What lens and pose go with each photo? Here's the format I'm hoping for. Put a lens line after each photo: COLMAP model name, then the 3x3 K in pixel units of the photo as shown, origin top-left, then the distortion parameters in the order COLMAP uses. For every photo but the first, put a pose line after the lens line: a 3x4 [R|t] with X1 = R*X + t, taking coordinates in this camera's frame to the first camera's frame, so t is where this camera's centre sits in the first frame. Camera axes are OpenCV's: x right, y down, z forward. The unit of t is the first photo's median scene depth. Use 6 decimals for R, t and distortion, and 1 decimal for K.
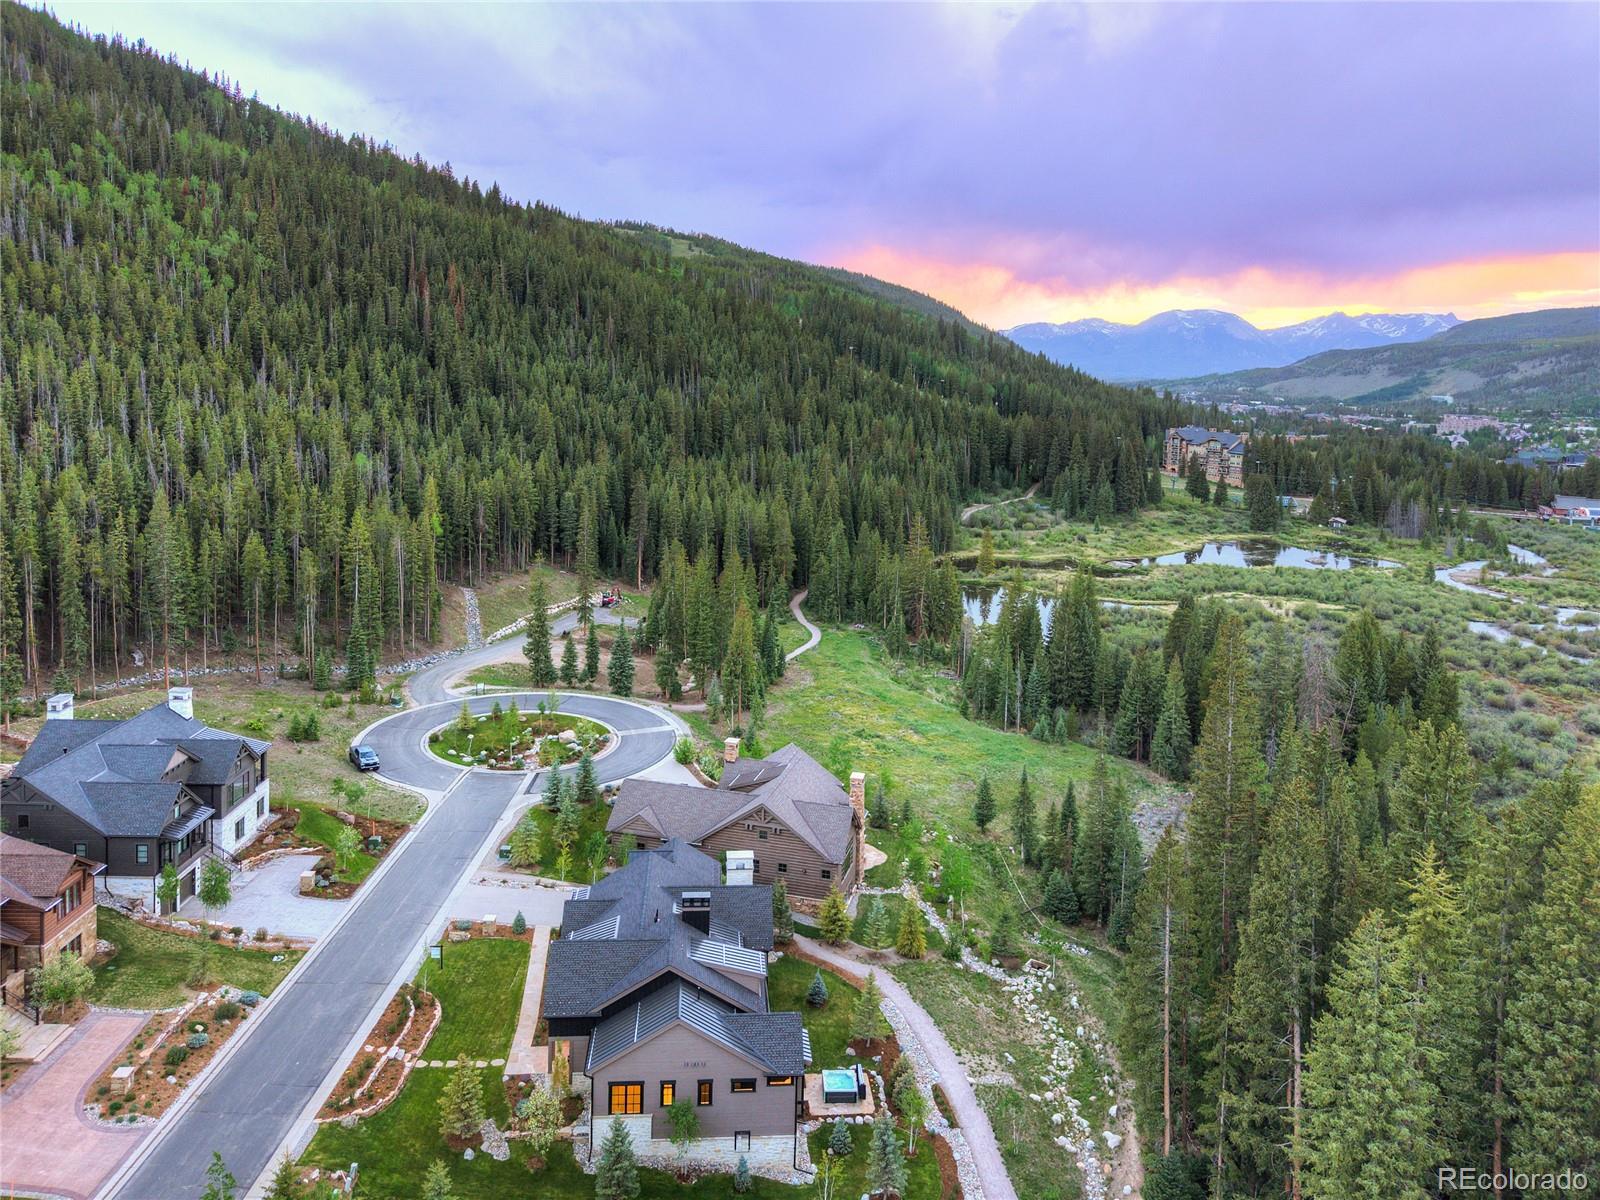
lens RADIAL K [[1144.2, 0, 801.5], [0, 1144.2, 438.8], [0, 0, 1]] dist [0.014053, -0.002681]
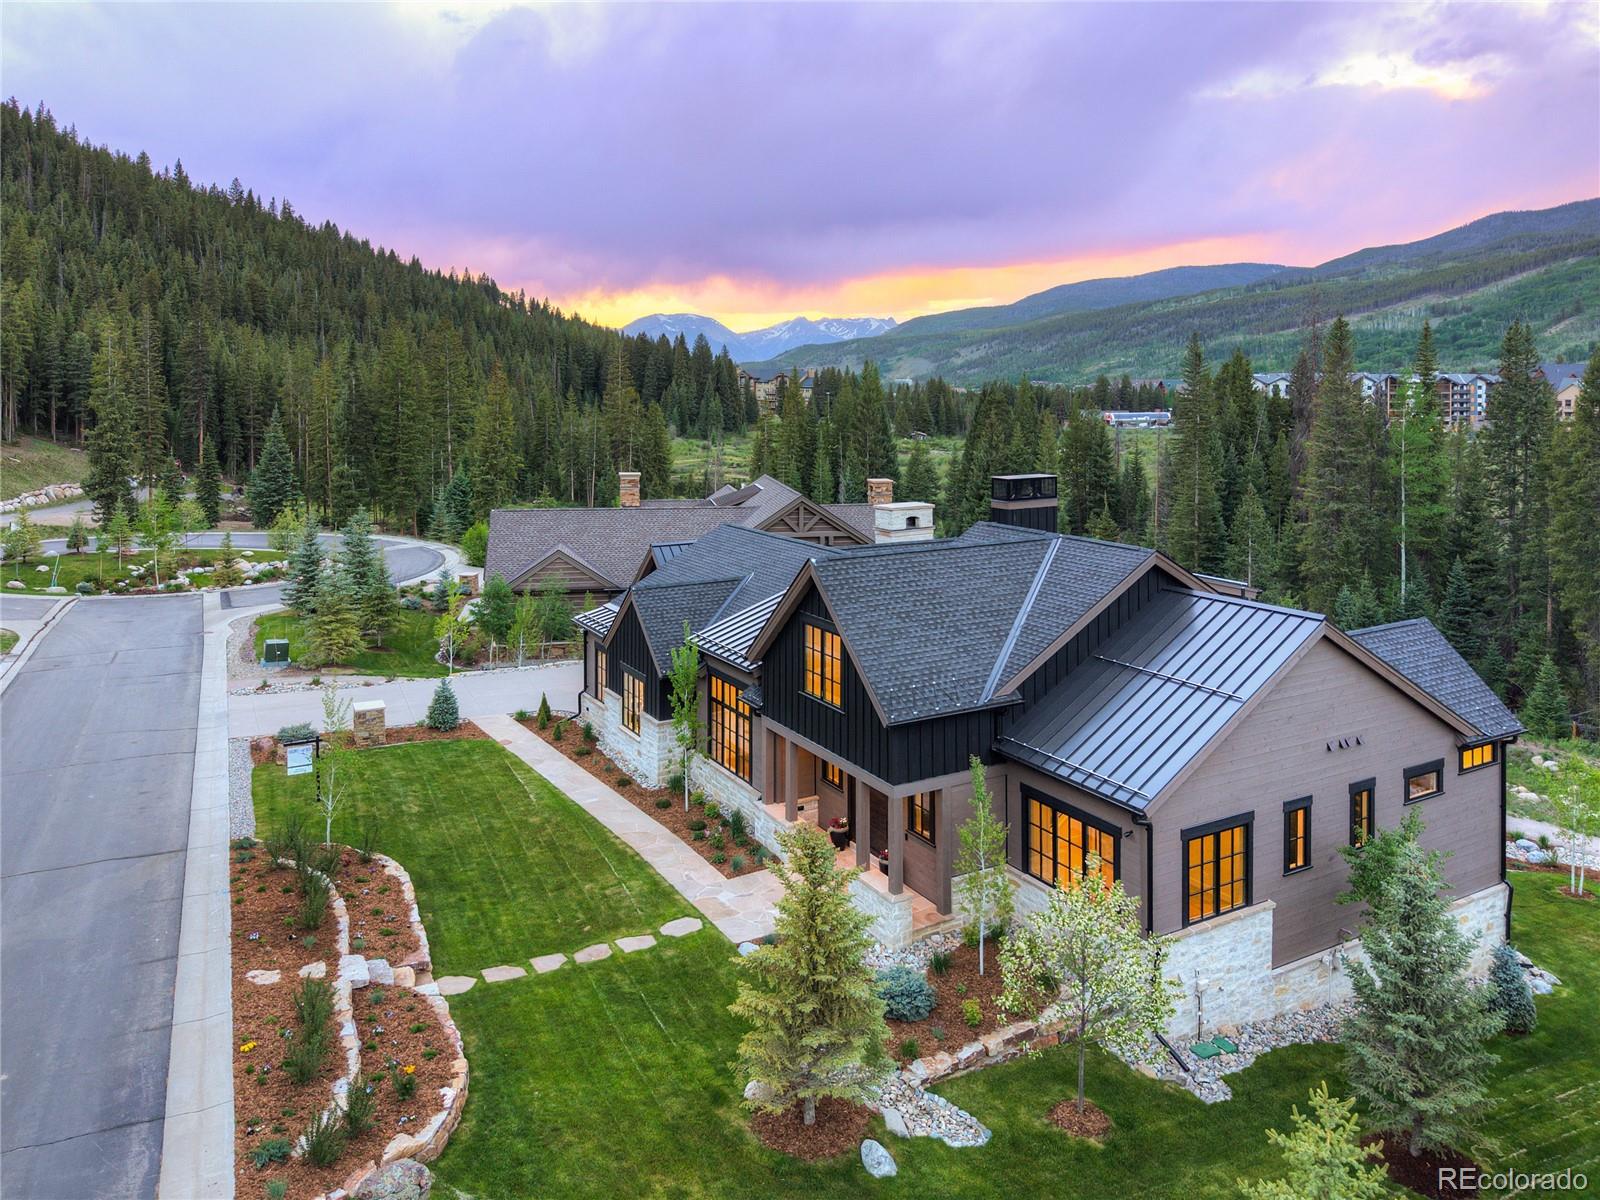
lens RADIAL K [[1144.2, 0, 801.5], [0, 1144.2, 438.8], [0, 0, 1]] dist [0.014053, -0.002681]
pose [[0.896278, -0.037619, 0.441894, -0.126924], [0.047267, 0.998824, -0.010838, 0.135891], [-0.440967, 0.030600, 0.897002, 0.227547]]
